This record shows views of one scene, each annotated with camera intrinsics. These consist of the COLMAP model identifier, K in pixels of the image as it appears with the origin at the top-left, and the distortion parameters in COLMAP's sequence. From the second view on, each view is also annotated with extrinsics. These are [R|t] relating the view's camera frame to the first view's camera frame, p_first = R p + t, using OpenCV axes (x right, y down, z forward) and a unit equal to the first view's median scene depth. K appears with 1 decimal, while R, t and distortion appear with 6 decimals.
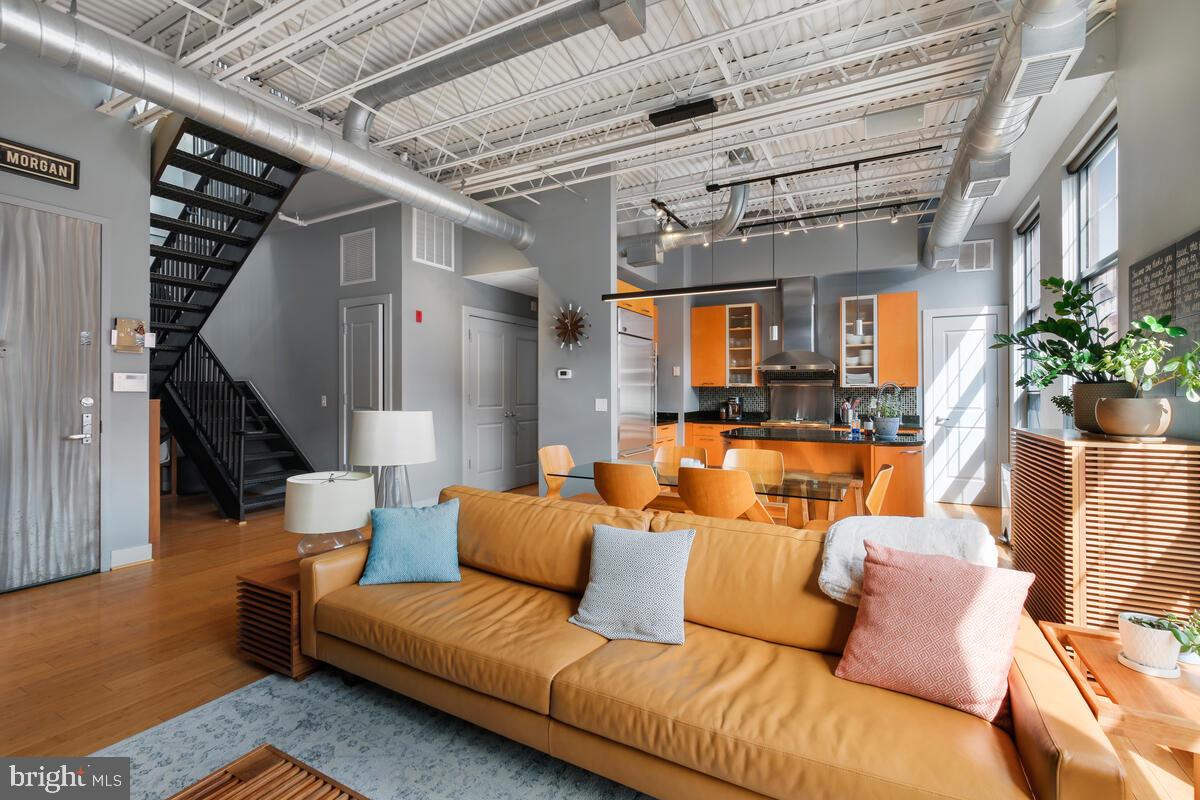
lens RADIAL K [[526.8, 0, 598.2], [0, 526.8, 388.5], [0, 0, 1]] dist [-0.005147, -0.000031]
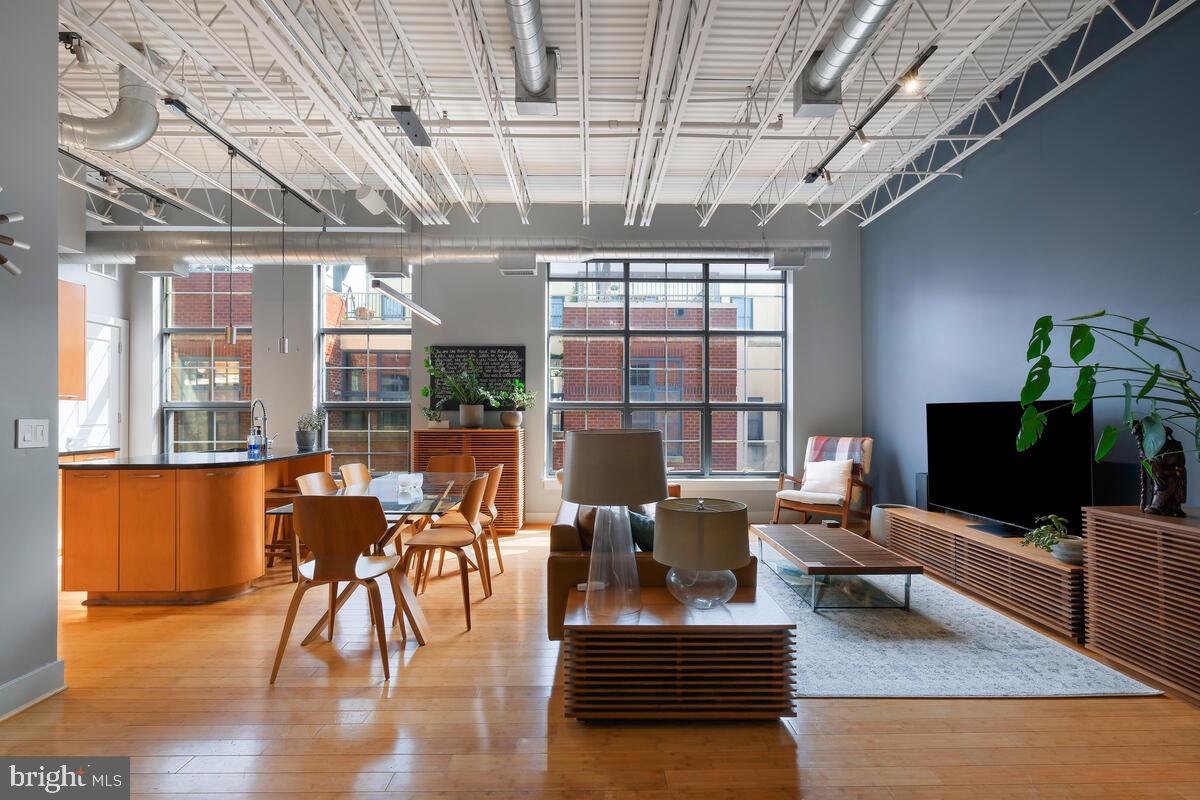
lens RADIAL K [[531.9, 0, 599.4], [0, 531.9, 404.1], [0, 0, 1]] dist [0.000580, -0.000570]
pose [[-0.483415, 0.010000, 0.875334, -0.519322], [-0.009204, 0.999821, -0.016505, 0.008092], [-0.875343, -0.016035, -0.483237, 0.684710]]
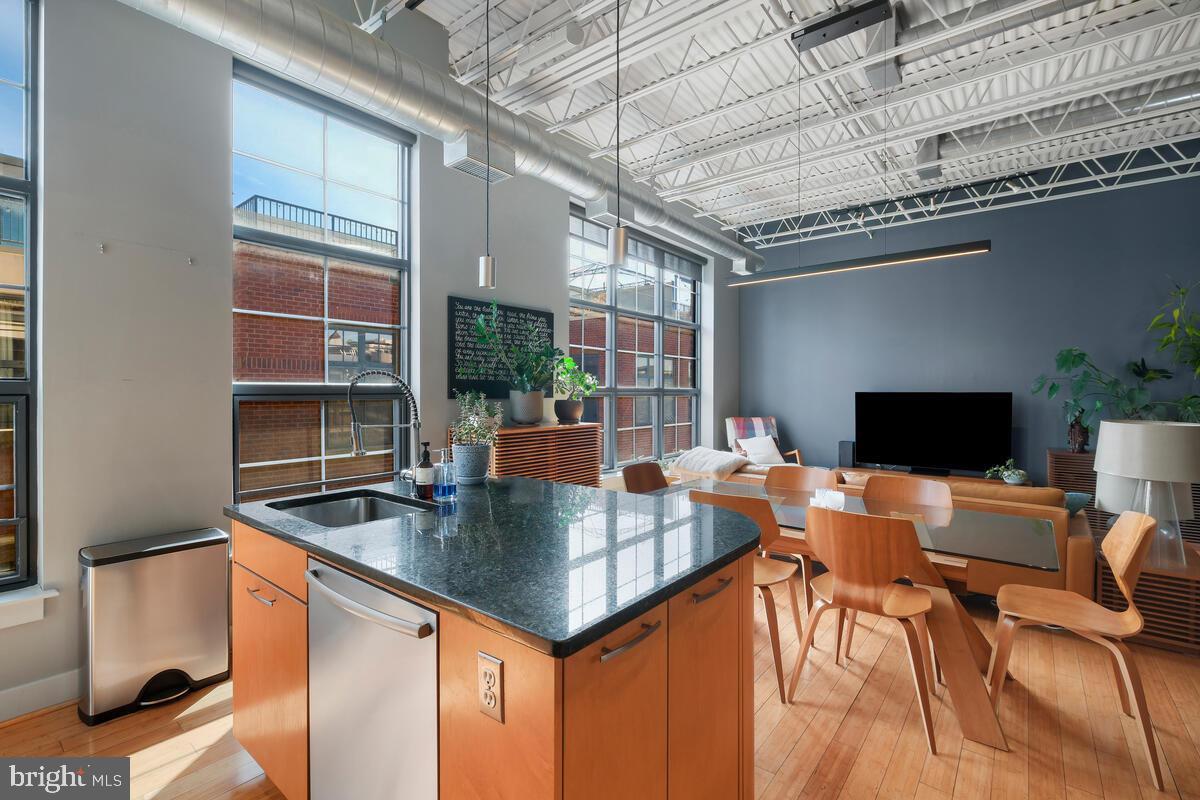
lens RADIAL K [[531.9, 0, 601.4], [0, 531.9, 402.5], [0, 0, 1]] dist [0.000580, -0.000570]
pose [[-0.984034, -0.010075, 0.177694, 0.207519], [-0.007760, 0.999876, 0.013720, 0.000883], [-0.177810, 0.012122, -0.983990, 1.058905]]
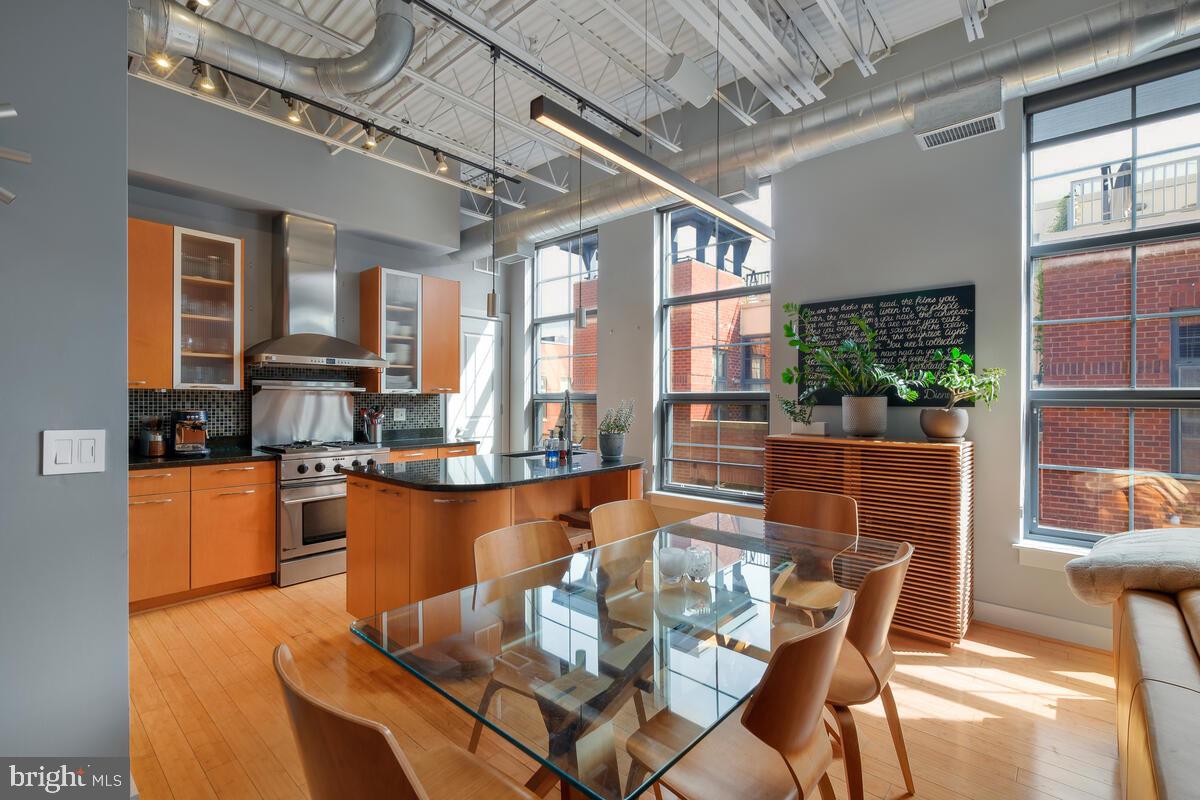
lens RADIAL K [[531.9, 0, 611.5], [0, 531.9, 399.2], [0, 0, 1]] dist [0.000580, -0.000570]
pose [[0.225864, -0.003144, 0.974154, -0.177238], [-0.009400, 0.999941, 0.005406, -0.001806], [-0.974113, -0.010379, 0.225822, 0.557158]]
